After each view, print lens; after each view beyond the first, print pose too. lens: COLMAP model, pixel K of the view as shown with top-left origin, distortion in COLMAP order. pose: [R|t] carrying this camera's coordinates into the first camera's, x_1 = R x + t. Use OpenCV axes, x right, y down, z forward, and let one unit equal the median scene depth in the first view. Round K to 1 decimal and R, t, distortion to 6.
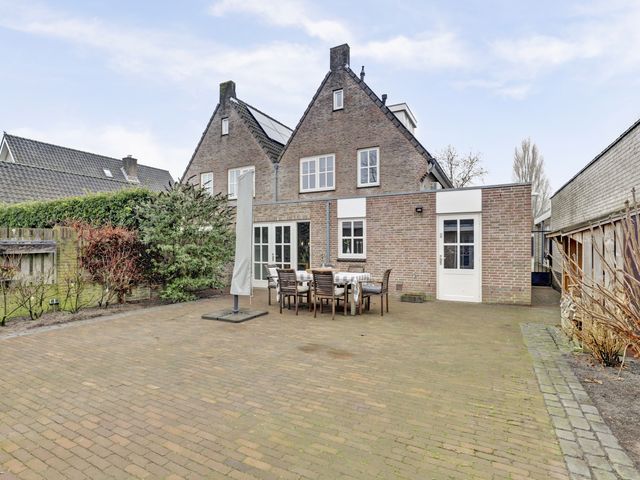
lens RADIAL K [[330.1, 0, 319.0], [0, 330.1, 243.8], [0, 0, 1]] dist [-0.015219, 0.000120]
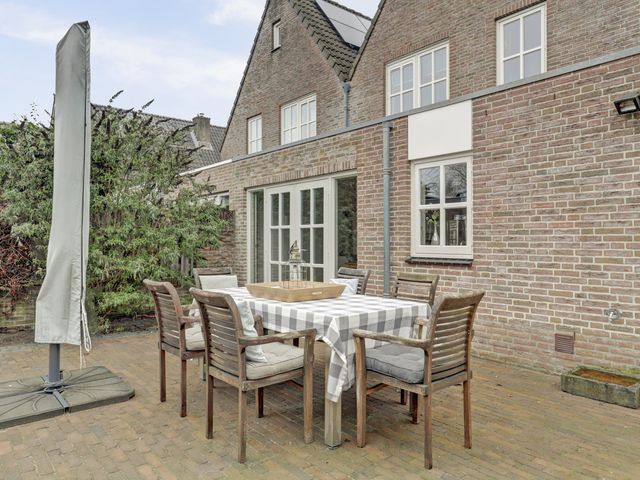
lens RADIAL K [[456.1, 0, 320.0], [0, 456.1, 240.0], [0, 0, 1]] dist [0.003298, 0.001552]
pose [[0.927034, 0.004284, -0.374953, 0.152359], [-0.001643, 0.999972, 0.007362, 0.016843], [0.374974, -0.006209, 0.927014, 0.377429]]
